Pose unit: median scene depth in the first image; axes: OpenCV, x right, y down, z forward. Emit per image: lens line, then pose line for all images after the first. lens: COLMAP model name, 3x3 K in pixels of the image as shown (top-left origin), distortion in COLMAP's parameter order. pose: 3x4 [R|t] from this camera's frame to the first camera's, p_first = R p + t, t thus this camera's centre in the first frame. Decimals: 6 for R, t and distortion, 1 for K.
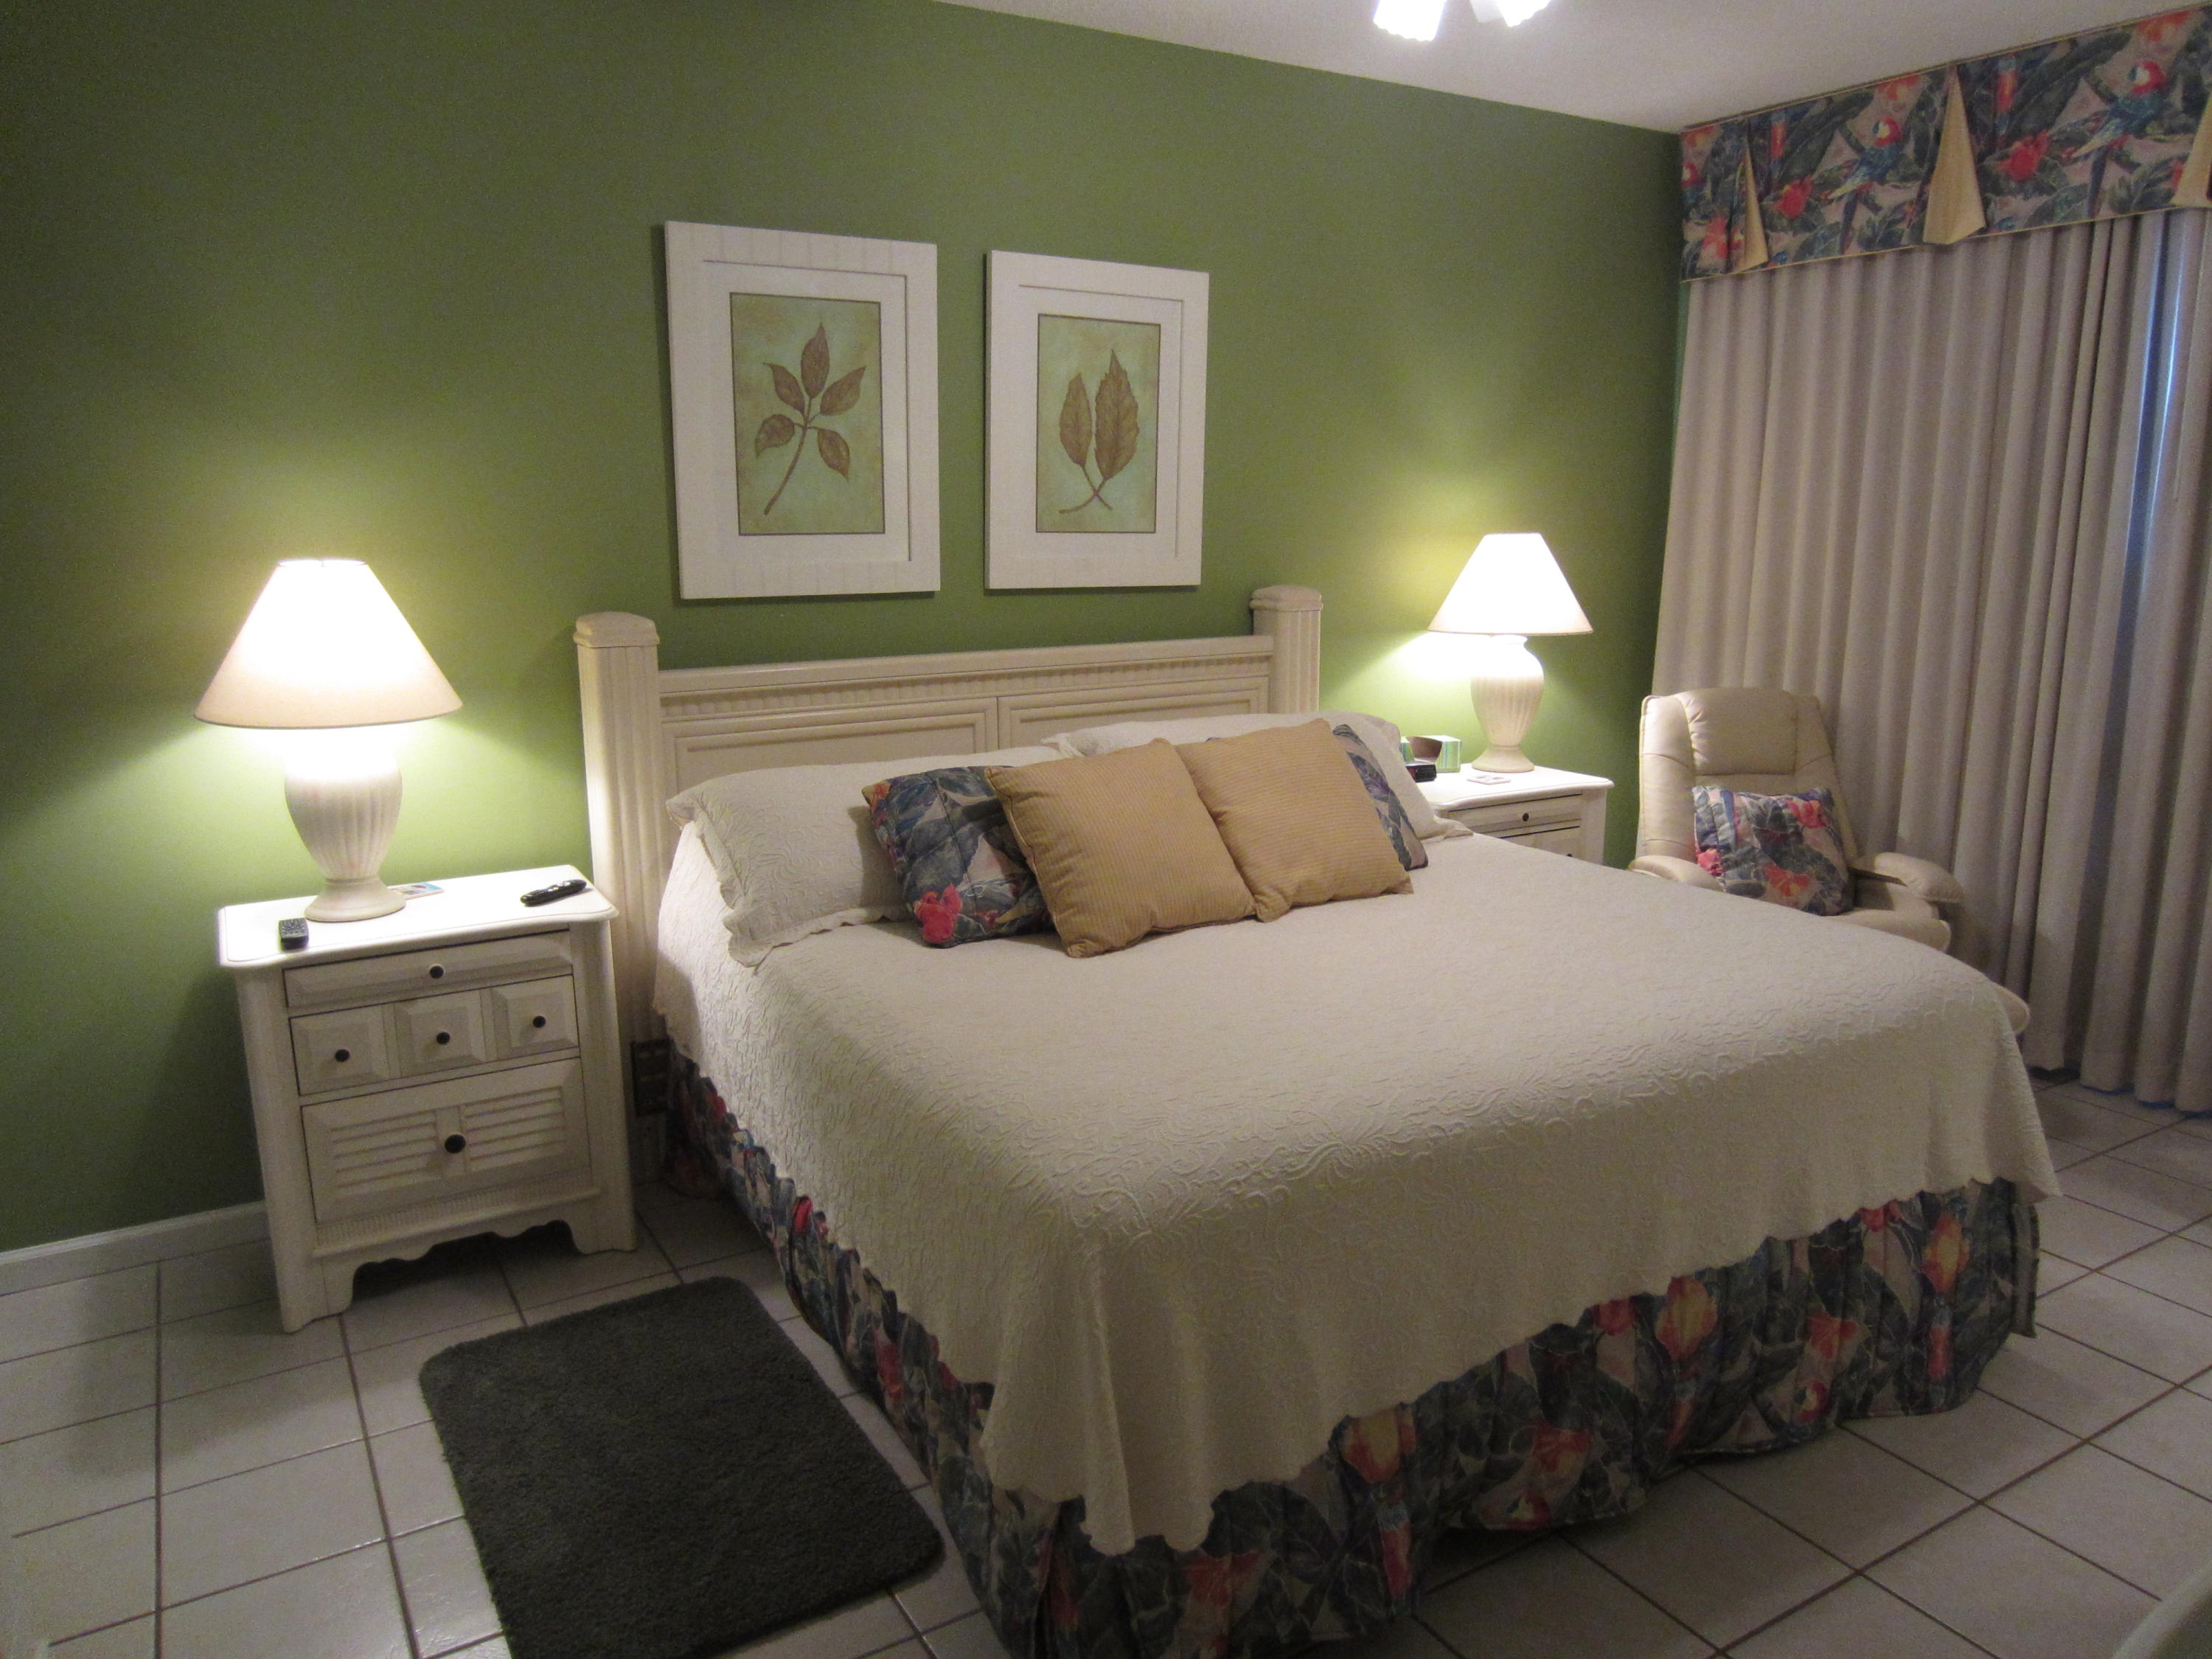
lens RADIAL K [[1572.6, 0, 1115.5], [0, 1572.6, 819.3], [0, 0, 1]] dist [-0.011059, 0.005616]
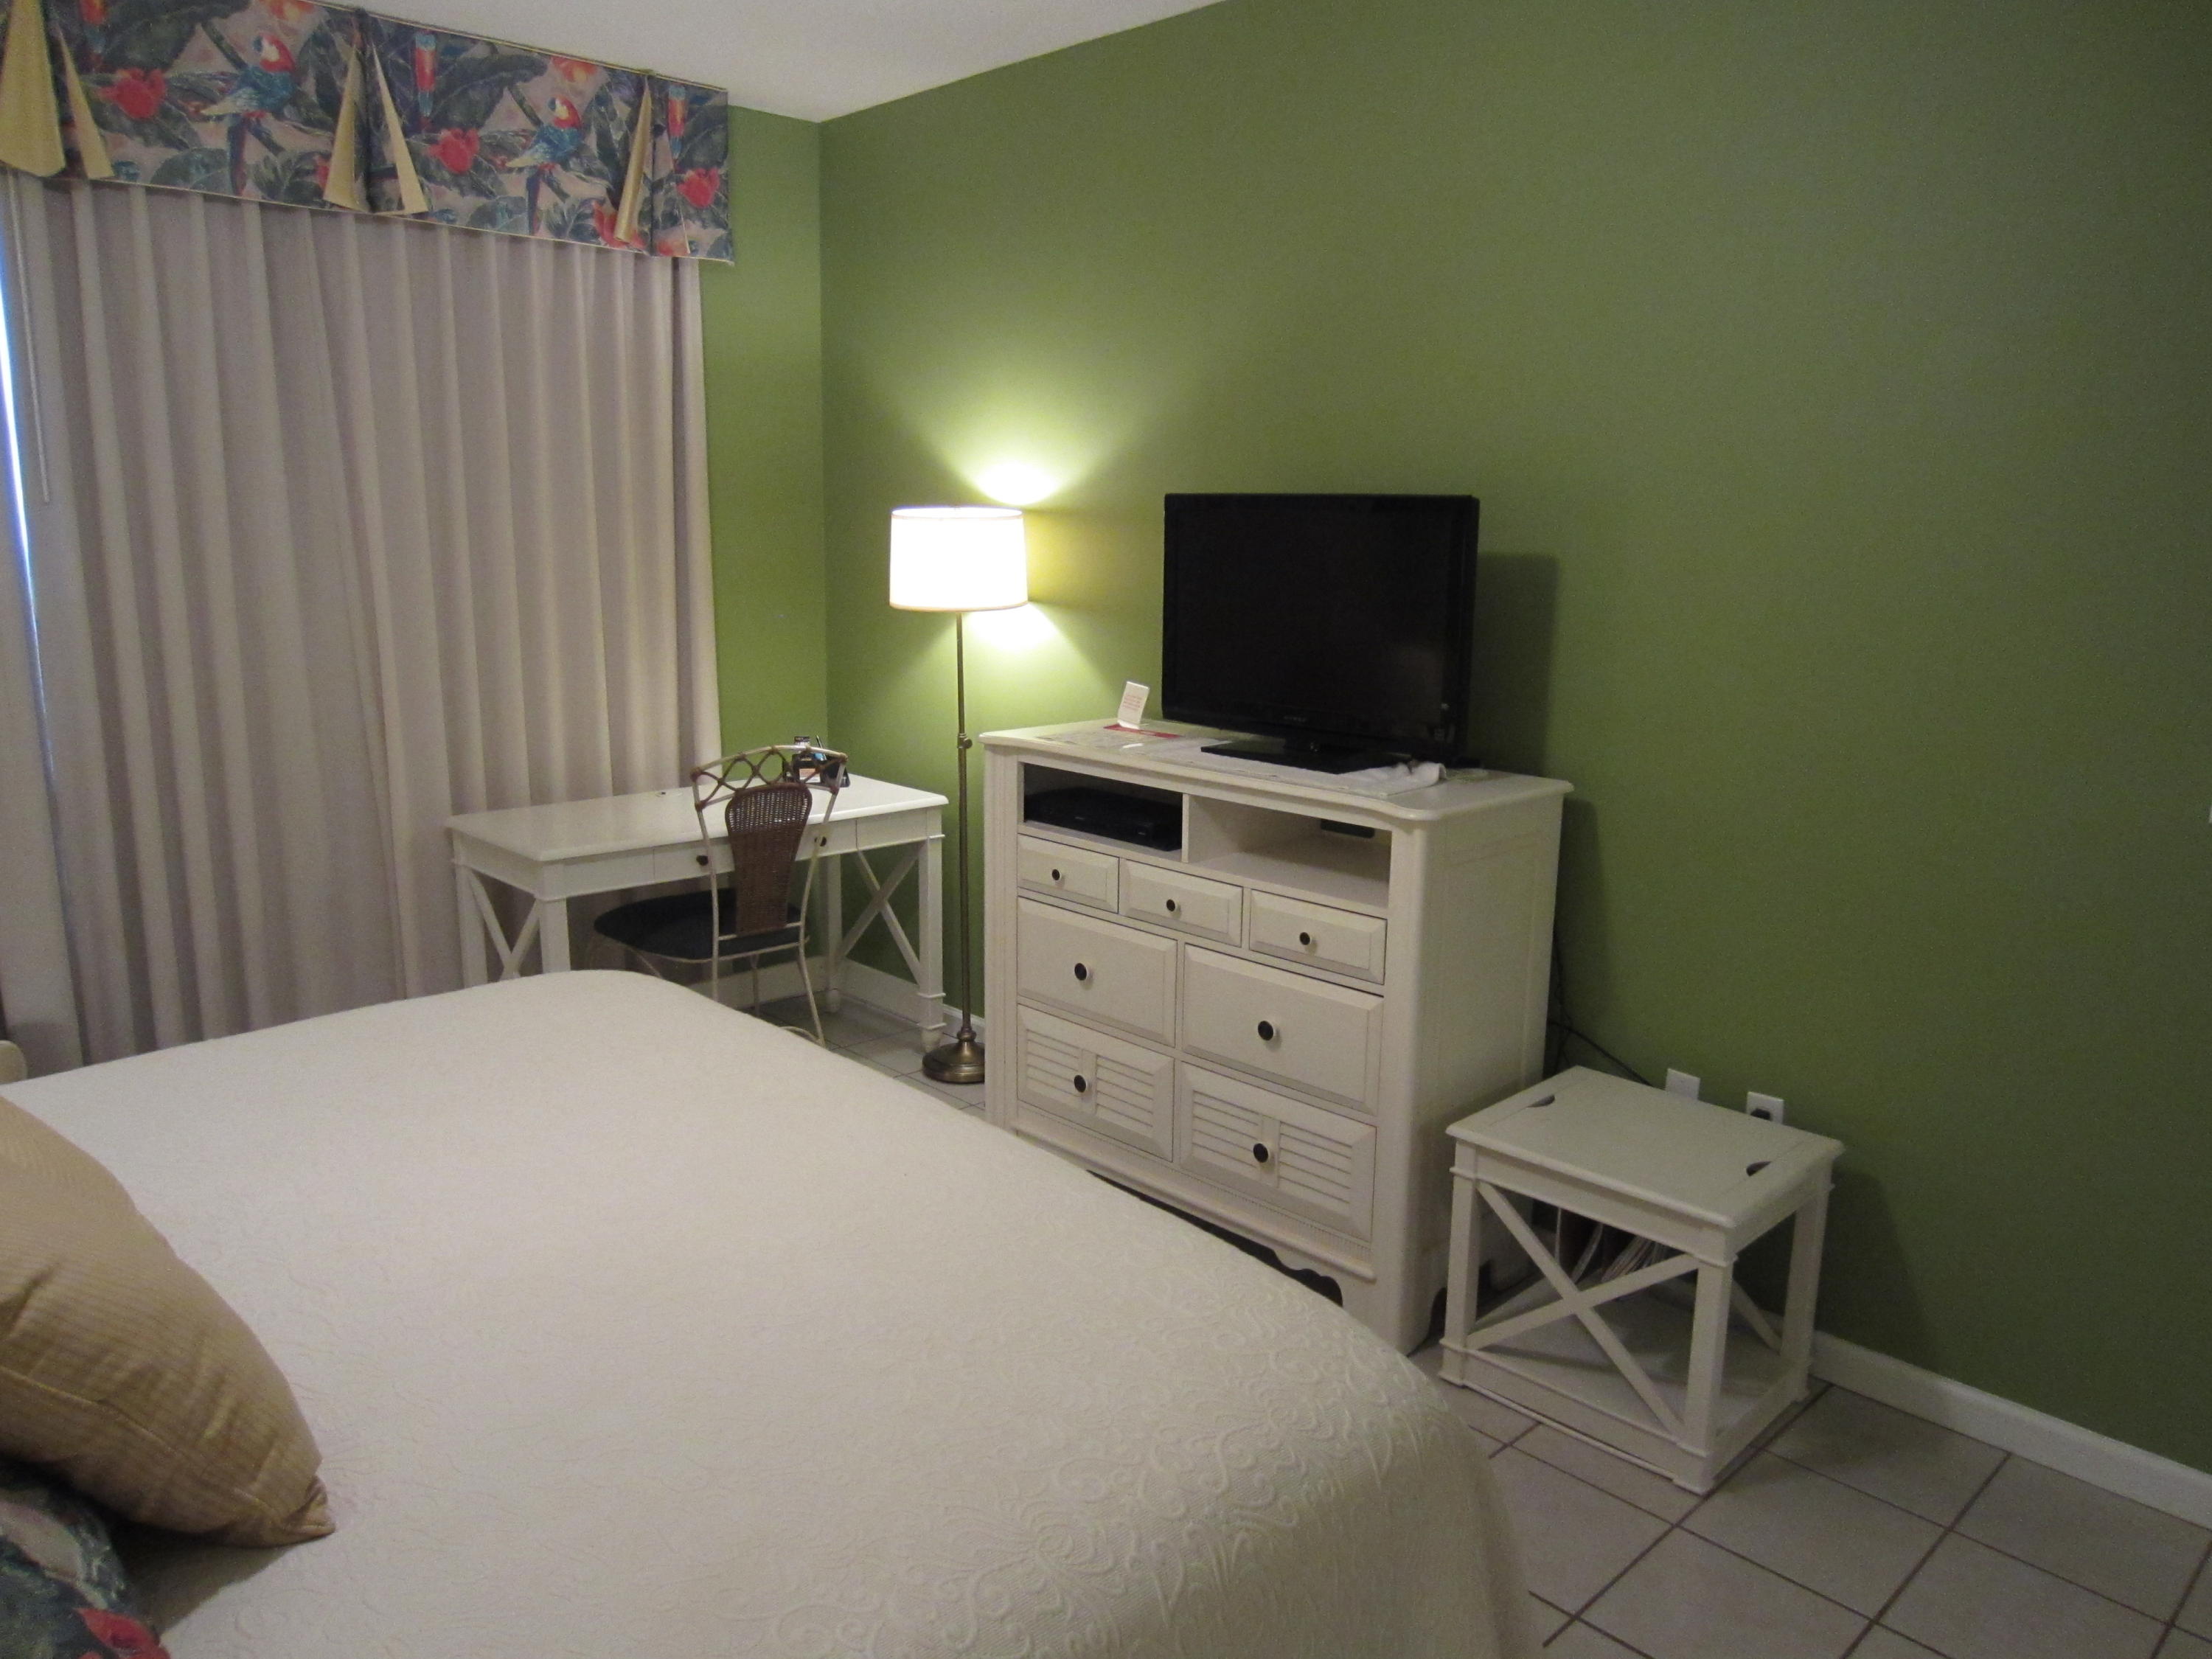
lens RADIAL K [[1572.6, 0, 1114.5], [0, 1572.6, 840.5], [0, 0, 1]] dist [-0.011059, 0.005616]
pose [[-0.241806, -0.208576, 0.947642, -0.532364], [0.173029, 0.951702, 0.253621, -0.199907], [-0.954773, 0.225297, -0.194038, 0.927019]]
